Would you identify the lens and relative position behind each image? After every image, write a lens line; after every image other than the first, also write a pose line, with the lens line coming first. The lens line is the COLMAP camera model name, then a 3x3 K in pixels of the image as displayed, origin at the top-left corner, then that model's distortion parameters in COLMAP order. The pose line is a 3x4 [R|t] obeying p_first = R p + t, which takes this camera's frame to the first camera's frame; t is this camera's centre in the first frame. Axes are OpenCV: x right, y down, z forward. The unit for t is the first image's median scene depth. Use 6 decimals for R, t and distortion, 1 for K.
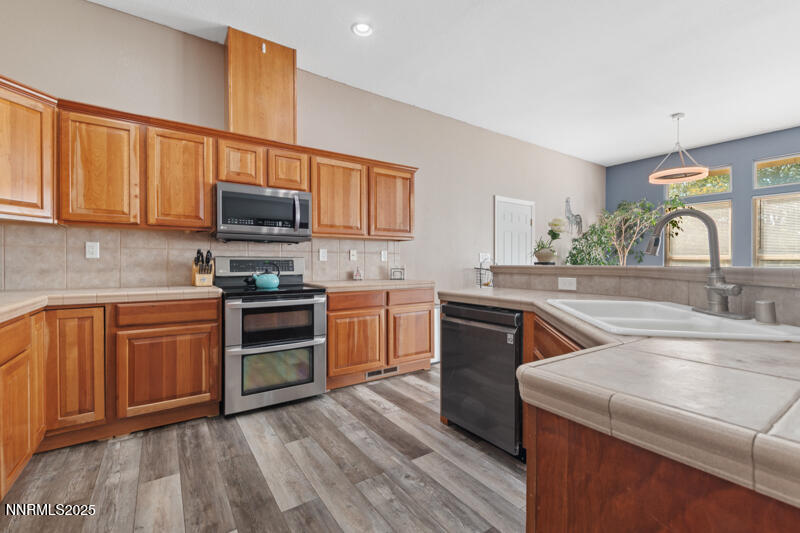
lens RADIAL K [[348.5, 0, 400.4], [0, 348.5, 266.9], [0, 0, 1]] dist [0.009080, -0.004476]
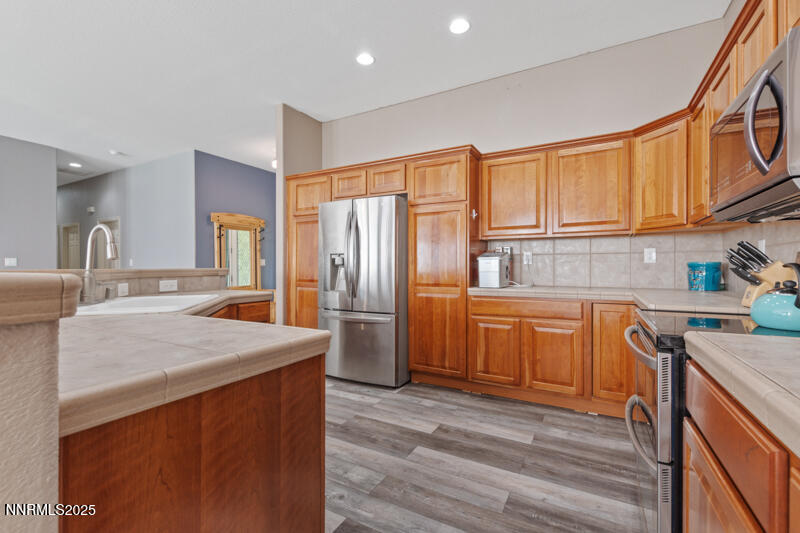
lens RADIAL K [[348.5, 0, 403.7], [0, 348.5, 268.2], [0, 0, 1]] dist [0.009080, -0.004476]
pose [[-0.890411, -0.000064, -0.455157, 0.205171], [-0.005230, 0.999935, 0.010090, -0.009980], [0.455127, 0.011365, -0.890354, 1.319648]]
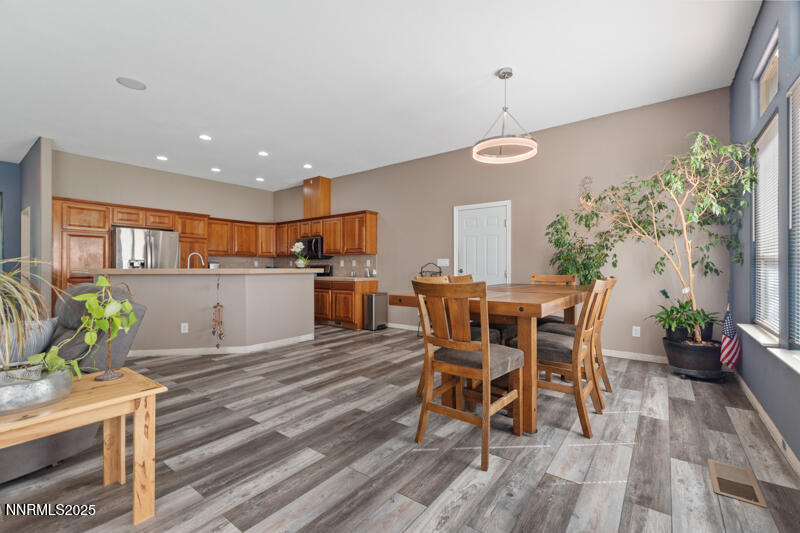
lens RADIAL K [[348.5, 0, 402.9], [0, 348.5, 266.3], [0, 0, 1]] dist [0.009080, -0.004476]
pose [[0.316290, -0.004061, -0.948654, 2.464256], [-0.008177, 0.999942, -0.007007, -0.008521], [0.948627, 0.009974, 0.316238, 0.946418]]
